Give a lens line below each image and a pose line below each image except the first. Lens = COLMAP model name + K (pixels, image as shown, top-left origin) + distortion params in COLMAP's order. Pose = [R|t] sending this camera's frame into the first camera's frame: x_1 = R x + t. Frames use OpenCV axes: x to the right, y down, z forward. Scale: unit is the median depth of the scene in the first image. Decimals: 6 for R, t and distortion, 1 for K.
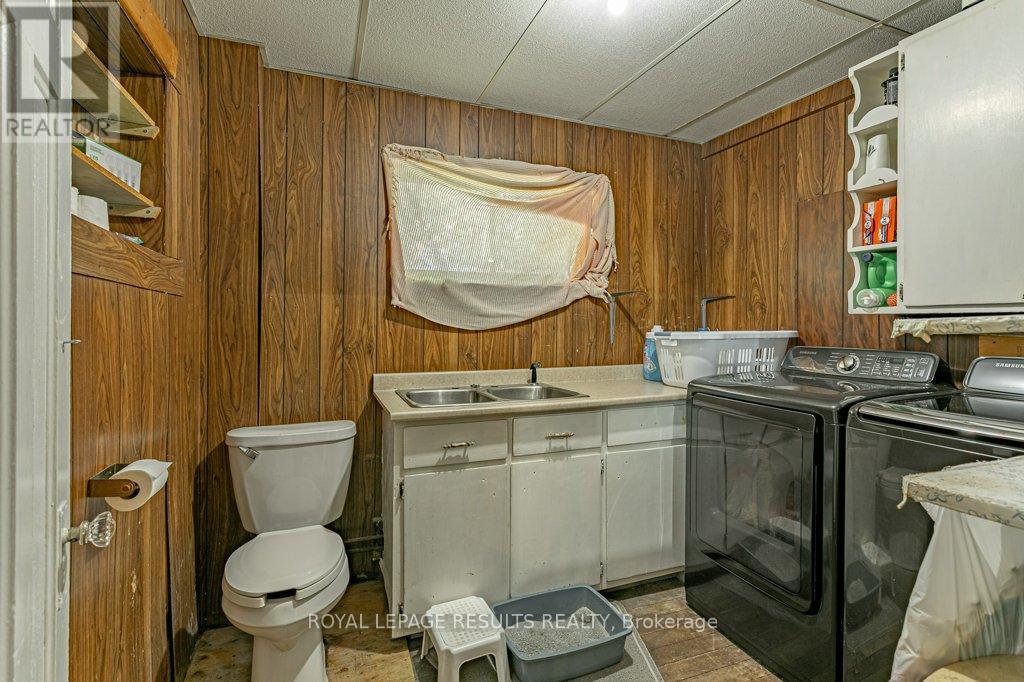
lens RADIAL K [[494.4, 0, 517.1], [0, 494.4, 333.5], [0, 0, 1]] dist [0.005379, 0.001895]
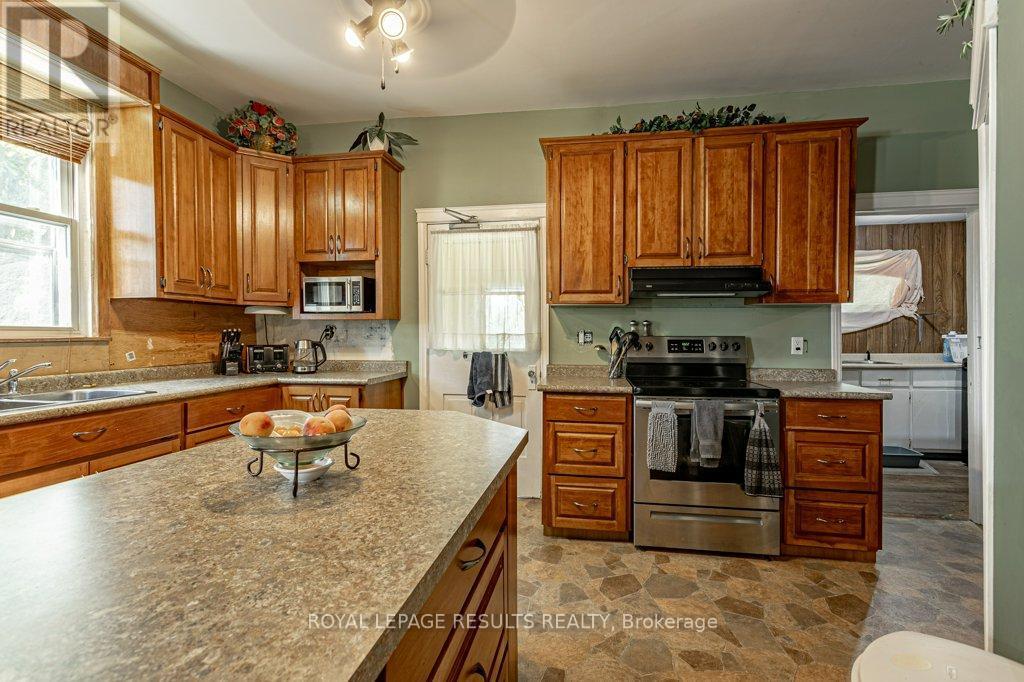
lens RADIAL K [[494.4, 0, 510.5], [0, 494.4, 338.2], [0, 0, 1]] dist [0.005379, 0.001895]
pose [[0.854089, -0.002408, -0.520122, -0.149281], [-0.001958, 0.999967, -0.007846, 0.025824], [0.520124, 0.007720, 0.854056, -1.381401]]
